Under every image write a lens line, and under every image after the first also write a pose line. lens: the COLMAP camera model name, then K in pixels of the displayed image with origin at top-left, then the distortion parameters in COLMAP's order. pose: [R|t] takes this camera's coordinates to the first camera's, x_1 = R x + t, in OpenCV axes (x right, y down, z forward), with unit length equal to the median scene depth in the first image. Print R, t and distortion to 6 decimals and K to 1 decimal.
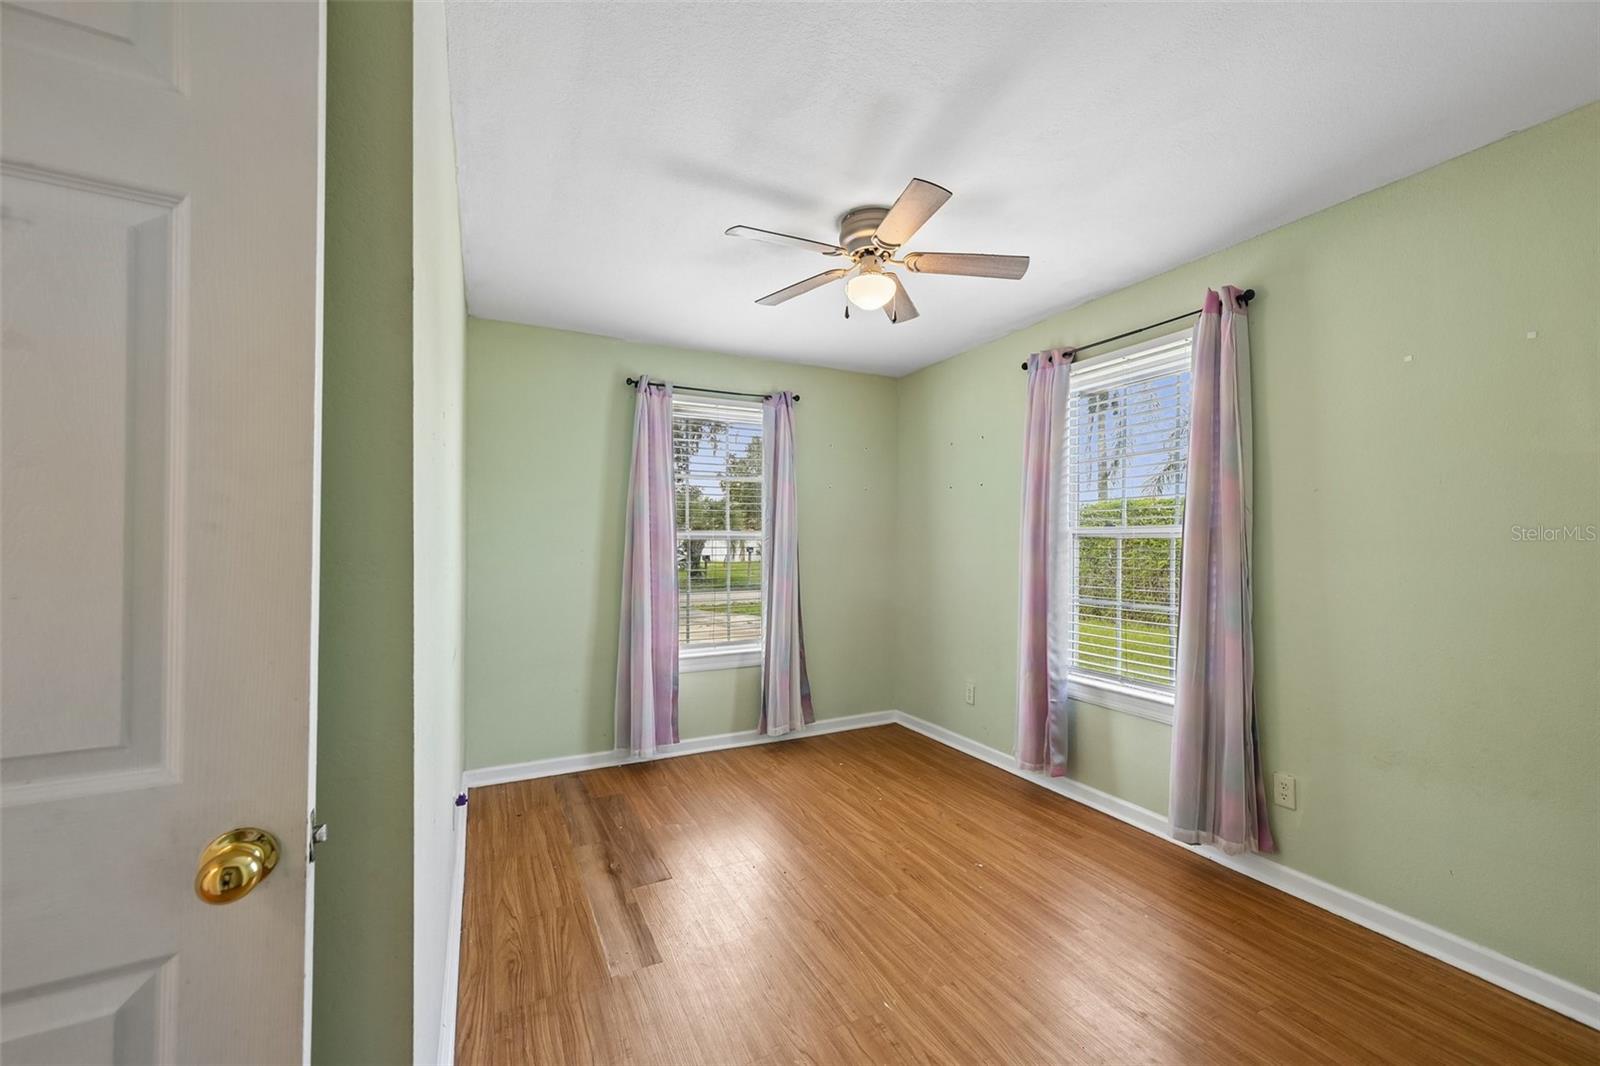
lens RADIAL K [[636.0, 0, 803.6], [0, 636.0, 551.0], [0, 0, 1]] dist [-0.000320, -0.000050]
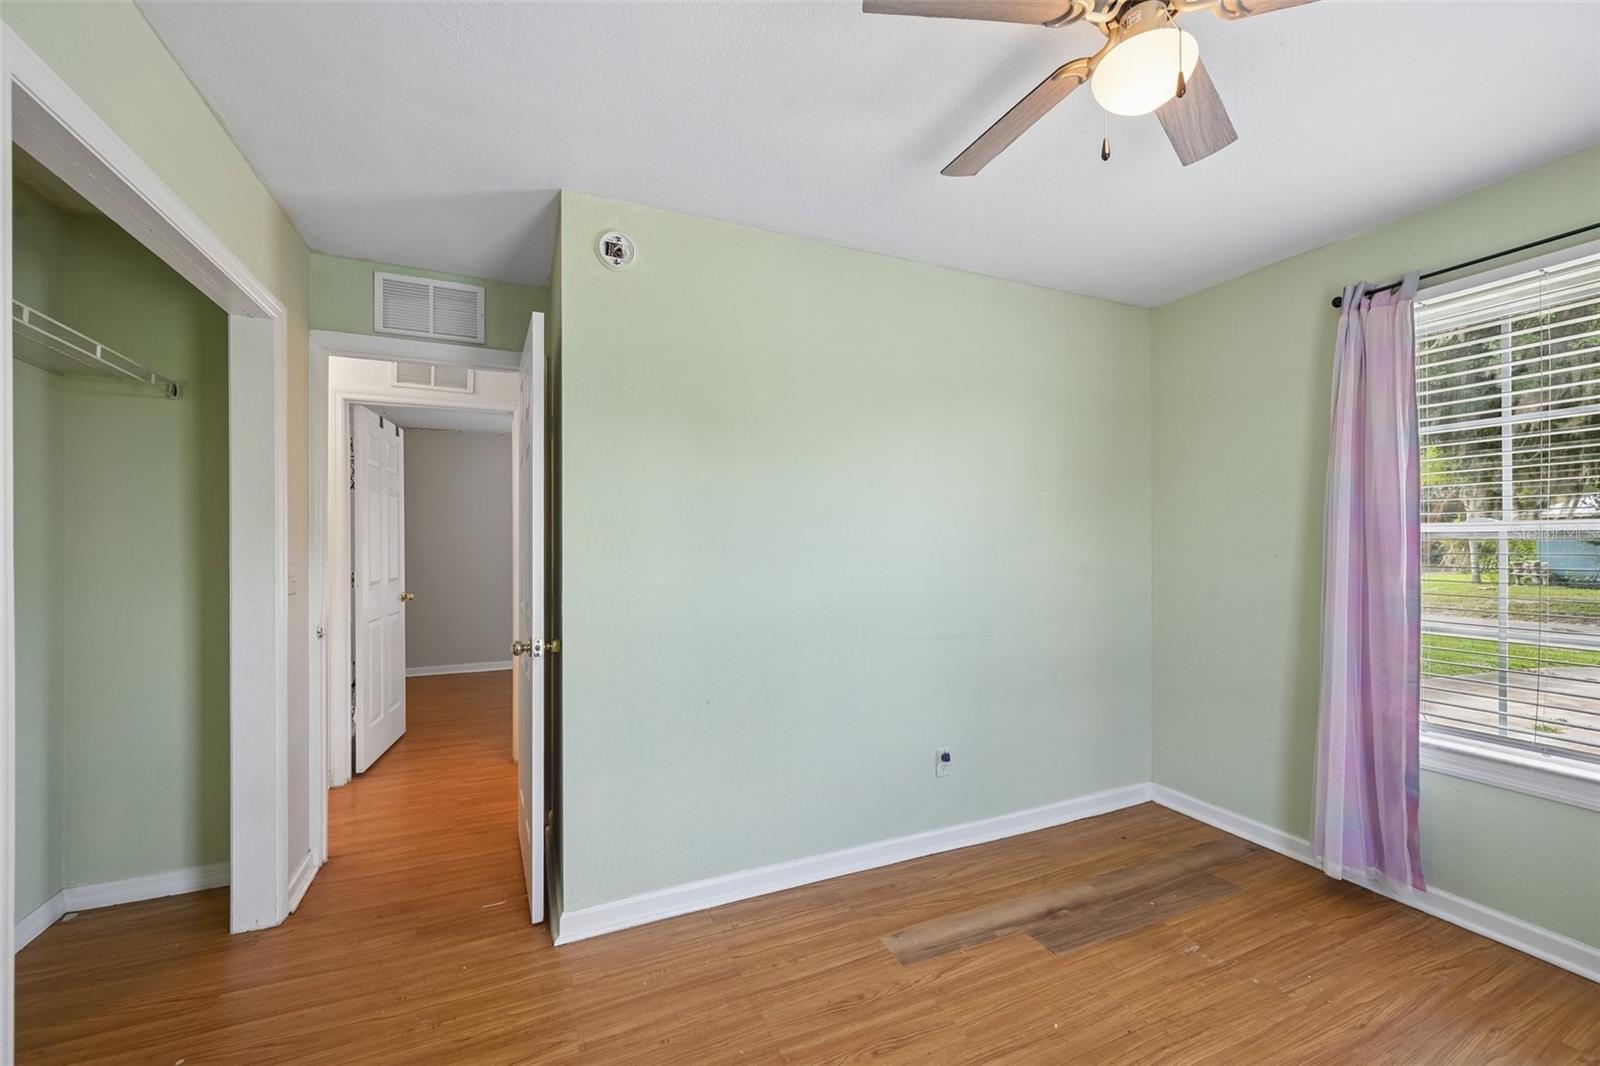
lens RADIAL K [[640.9, 0, 800.0], [0, 640.9, 533.0], [0, 0, 1]] dist [-0.001812, -0.000622]
pose [[-0.057447, -0.016692, -0.998209, 0.474518], [-0.013039, 0.999787, -0.015968, -0.005554], [0.998263, 0.012099, -0.057652, 0.532459]]
